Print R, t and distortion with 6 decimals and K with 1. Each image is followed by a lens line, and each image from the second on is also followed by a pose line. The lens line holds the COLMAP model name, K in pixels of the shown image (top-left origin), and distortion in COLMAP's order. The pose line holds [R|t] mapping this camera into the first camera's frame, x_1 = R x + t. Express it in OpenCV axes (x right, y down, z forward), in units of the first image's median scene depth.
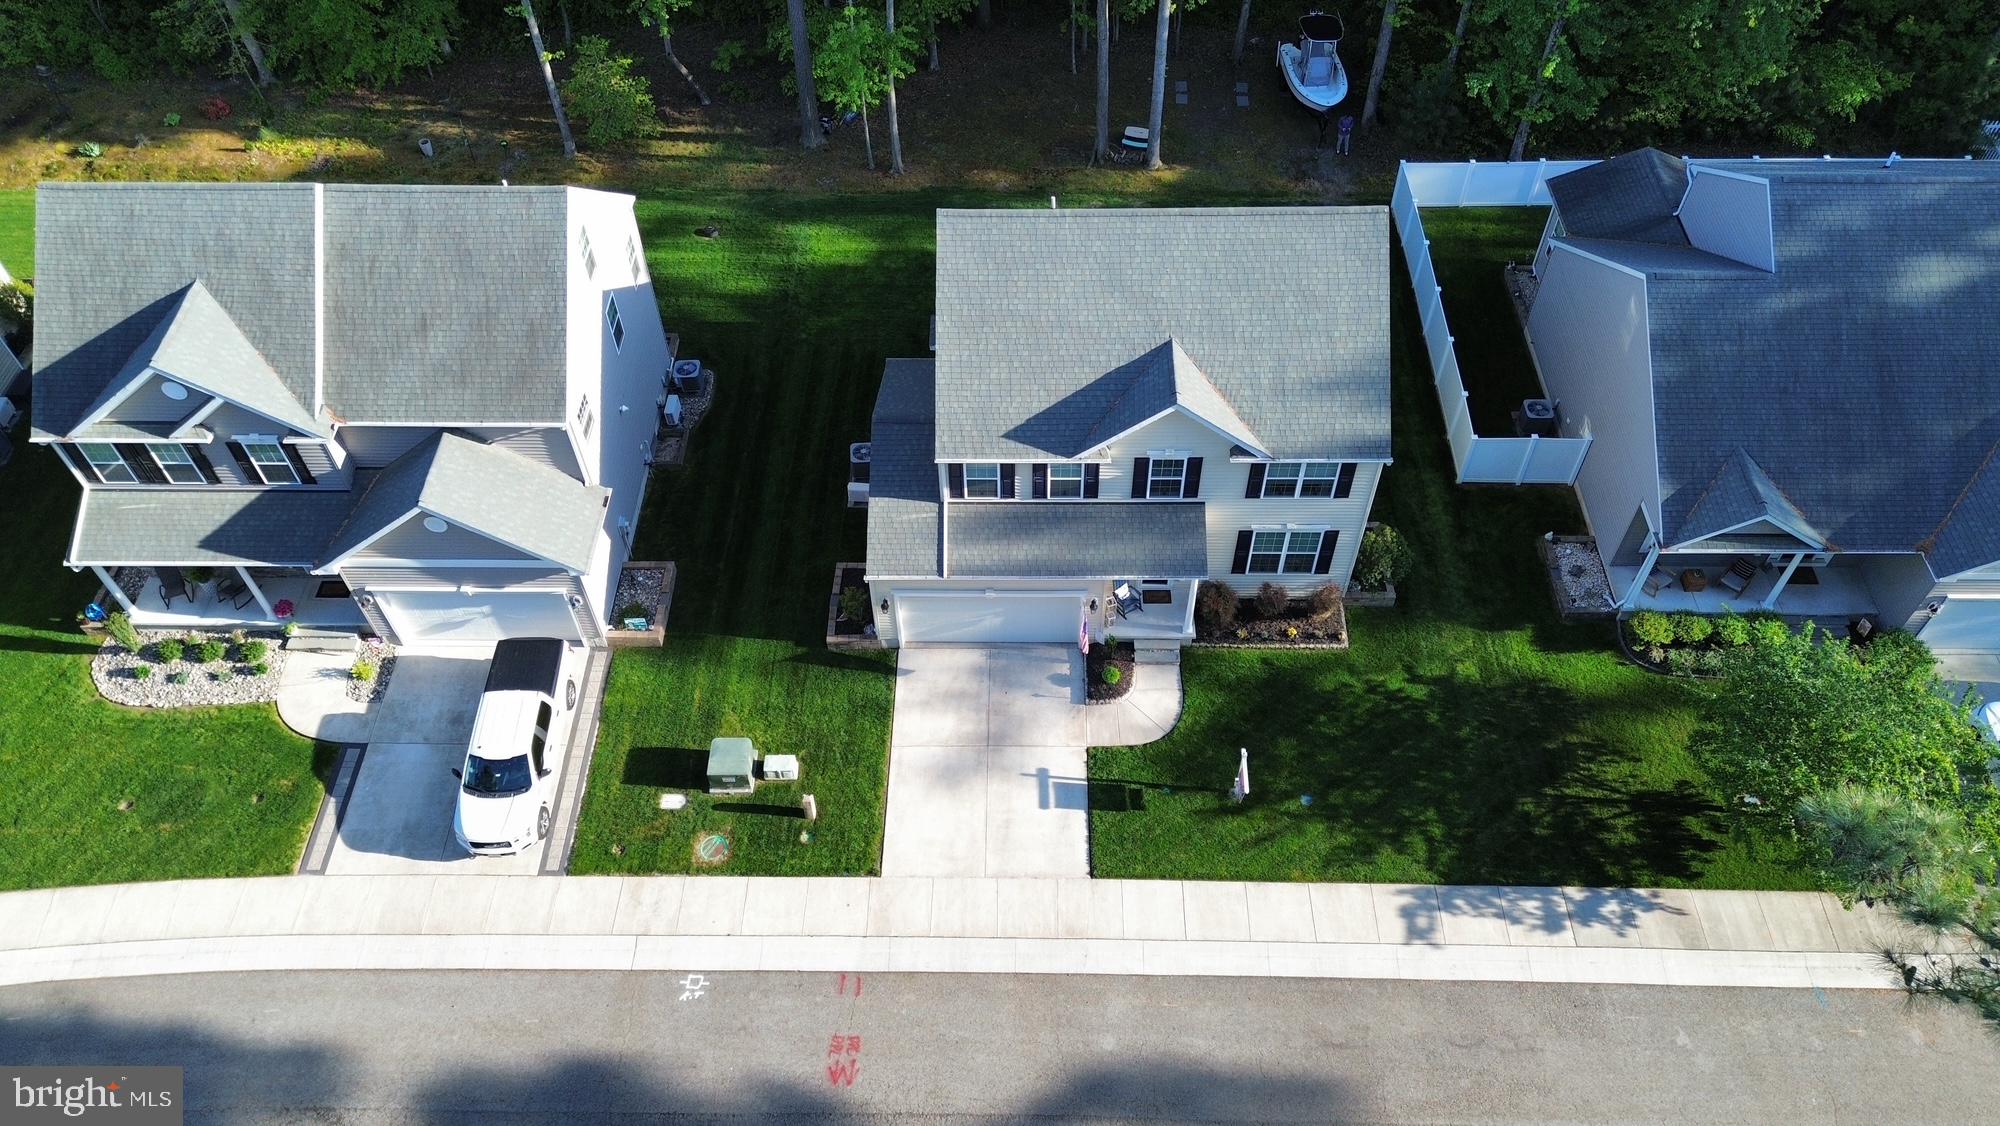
lens RADIAL K [[1408.6, 0, 1000.0], [0, 1408.6, 563.0], [0, 0, 1]] dist [0.105070, -0.132706]
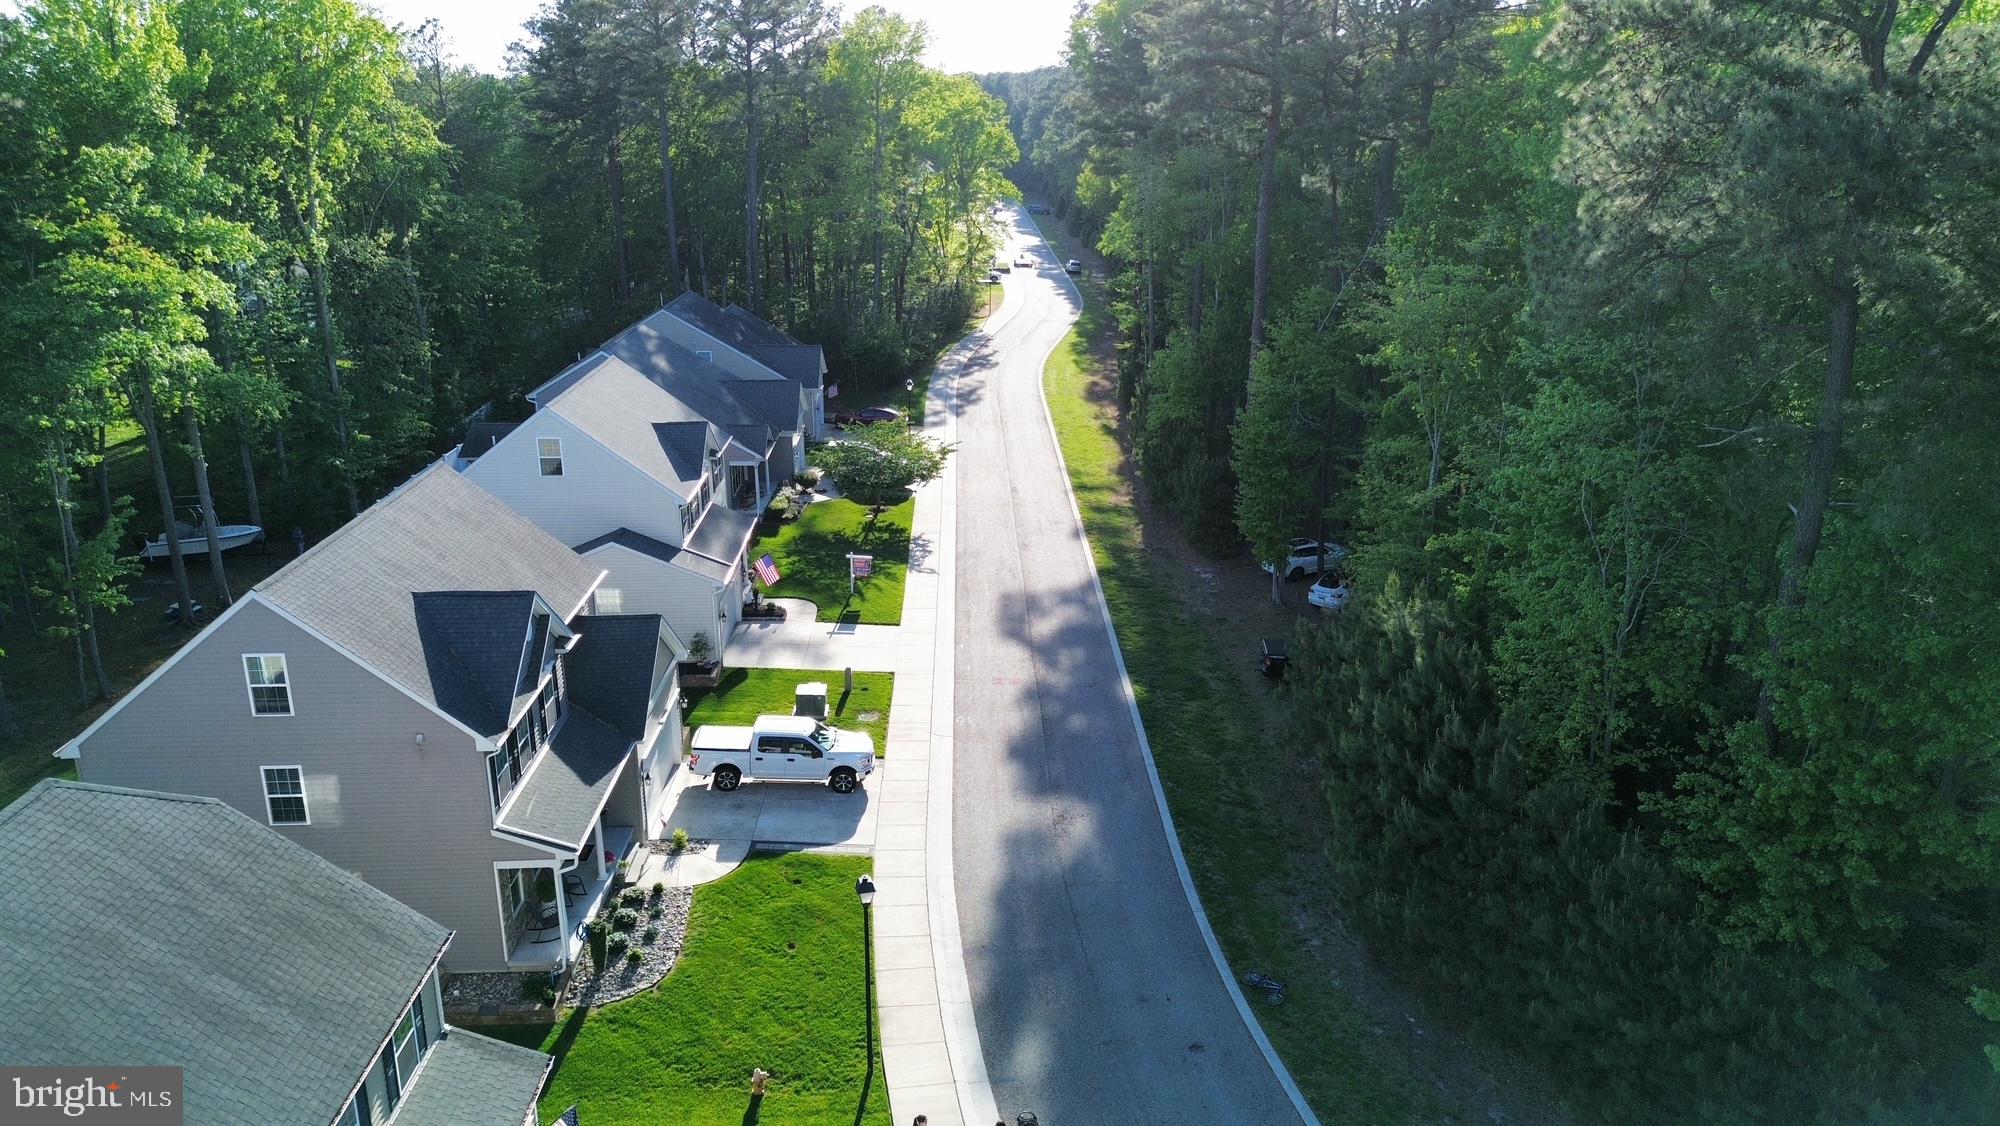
lens RADIAL K [[1408.6, 0, 1000.0], [0, 1408.6, 563.0], [0, 0, 1]] dist [0.105070, -0.132706]
pose [[-0.049764, -0.285552, 0.957070, -1.544346], [0.783457, 0.583169, 0.214731, -0.095610], [-0.619450, 0.760509, 0.194697, 0.508437]]
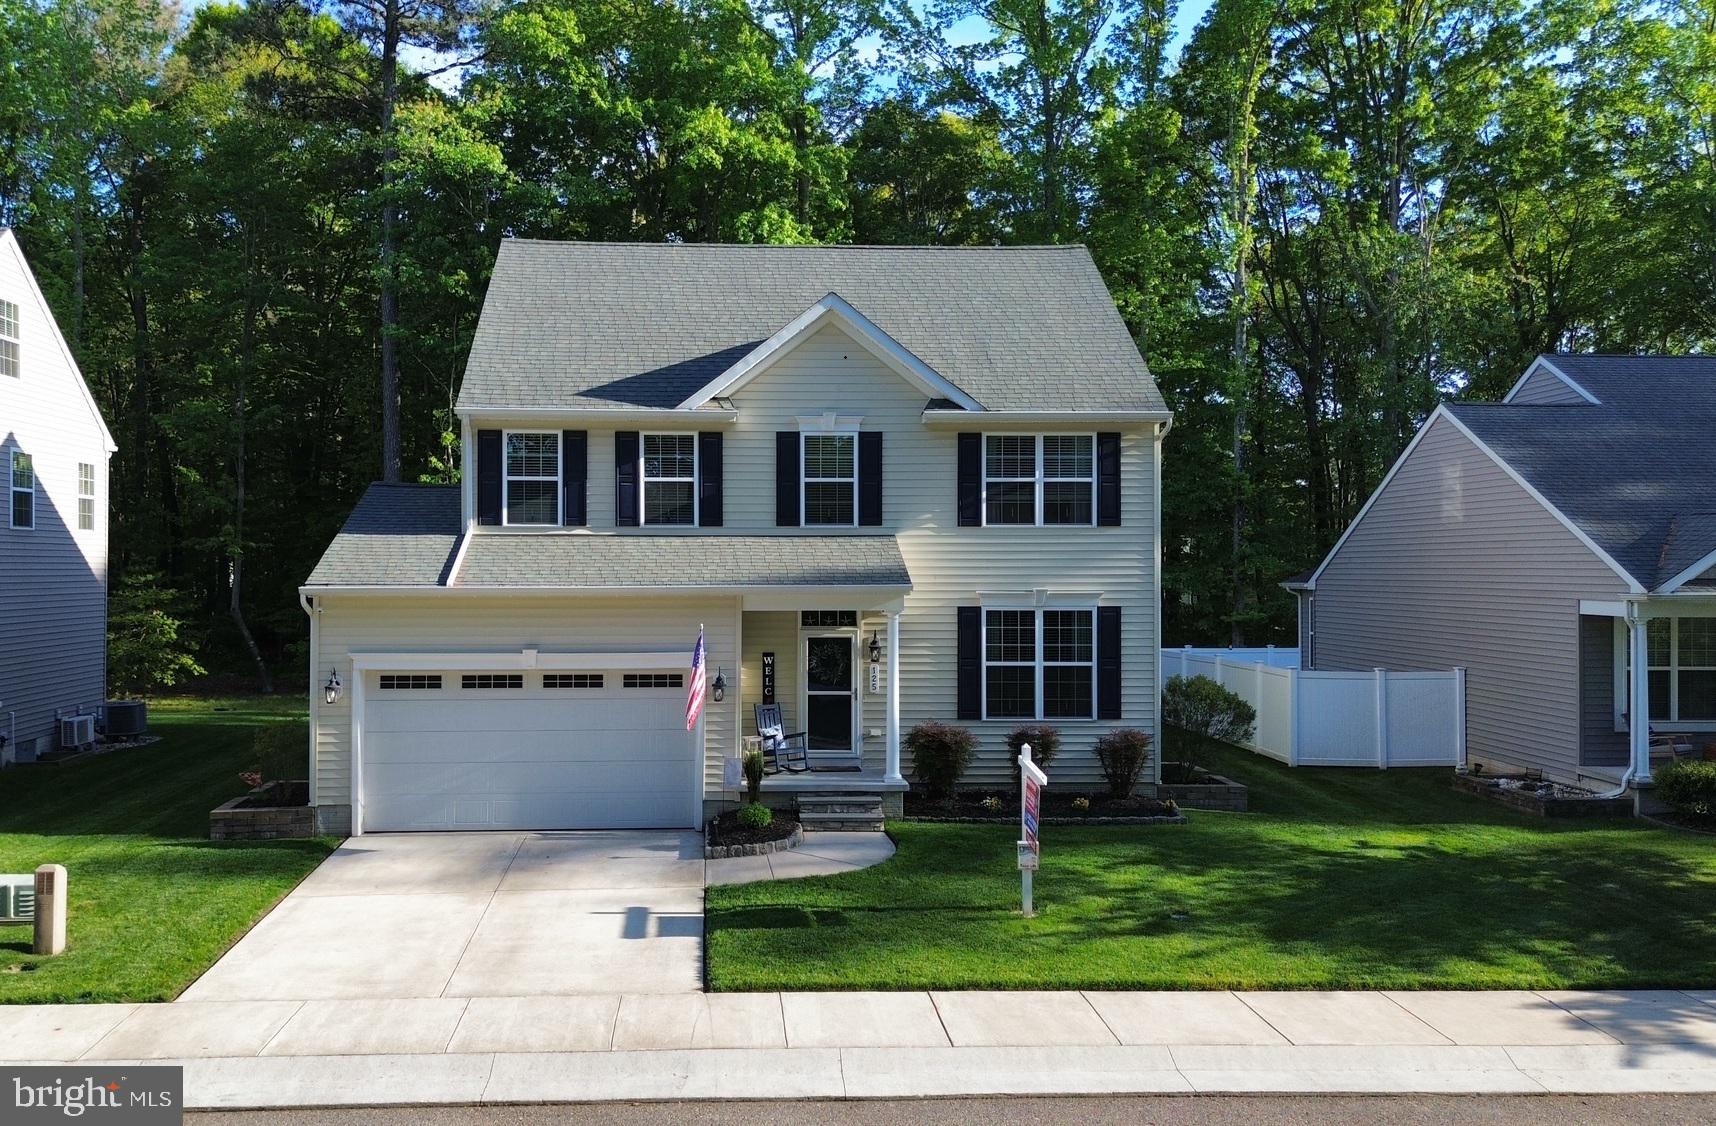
lens RADIAL K [[1424.9, 0, 767.2], [0, 1424.9, 562.6], [0, 0, 1]] dist [0.086210, -0.000320]
pose [[0.997509, 0.021752, 0.067103, 0.048075], [0.039462, 0.616419, -0.786429, 0.455189], [-0.058470, 0.787118, 0.614025, 0.633895]]
